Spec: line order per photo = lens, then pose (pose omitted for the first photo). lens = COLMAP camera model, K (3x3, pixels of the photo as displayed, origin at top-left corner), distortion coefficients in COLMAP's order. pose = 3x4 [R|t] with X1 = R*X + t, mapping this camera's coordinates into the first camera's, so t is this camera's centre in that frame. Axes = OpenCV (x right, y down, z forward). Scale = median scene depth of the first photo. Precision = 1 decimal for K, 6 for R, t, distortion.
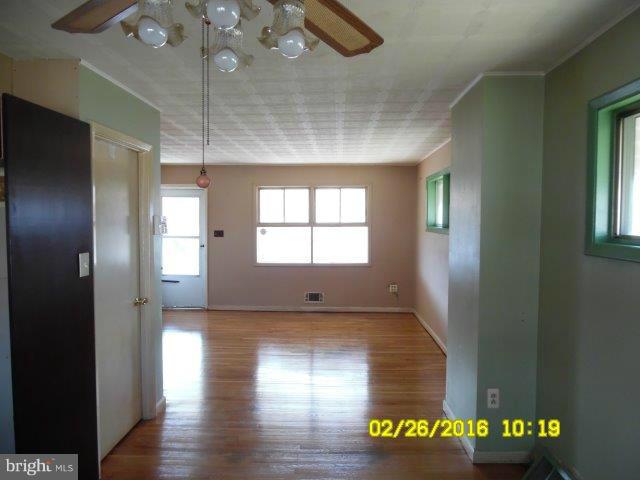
lens RADIAL K [[452.5, 0, 318.5], [0, 452.5, 240.3], [0, 0, 1]] dist [-0.006356, 0.002125]
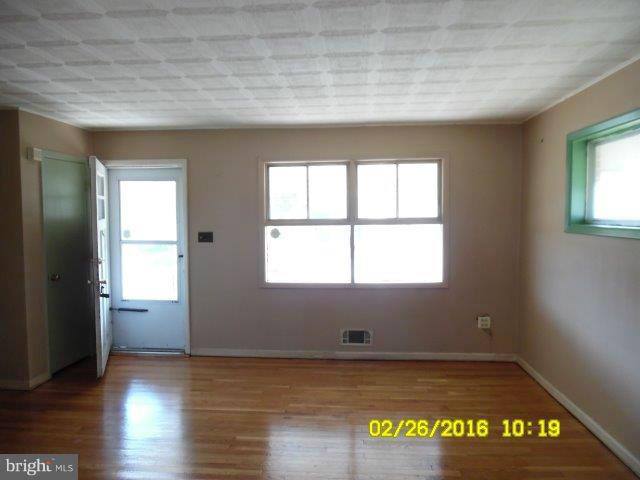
lens RADIAL K [[452.5, 0, 319.4], [0, 452.5, 237.3], [0, 0, 1]] dist [-0.006356, 0.002125]
pose [[0.999049, -0.007057, -0.043022, -0.033002], [0.007154, 0.999972, 0.002107, -0.014422], [0.043006, -0.002412, 0.999072, 0.370085]]
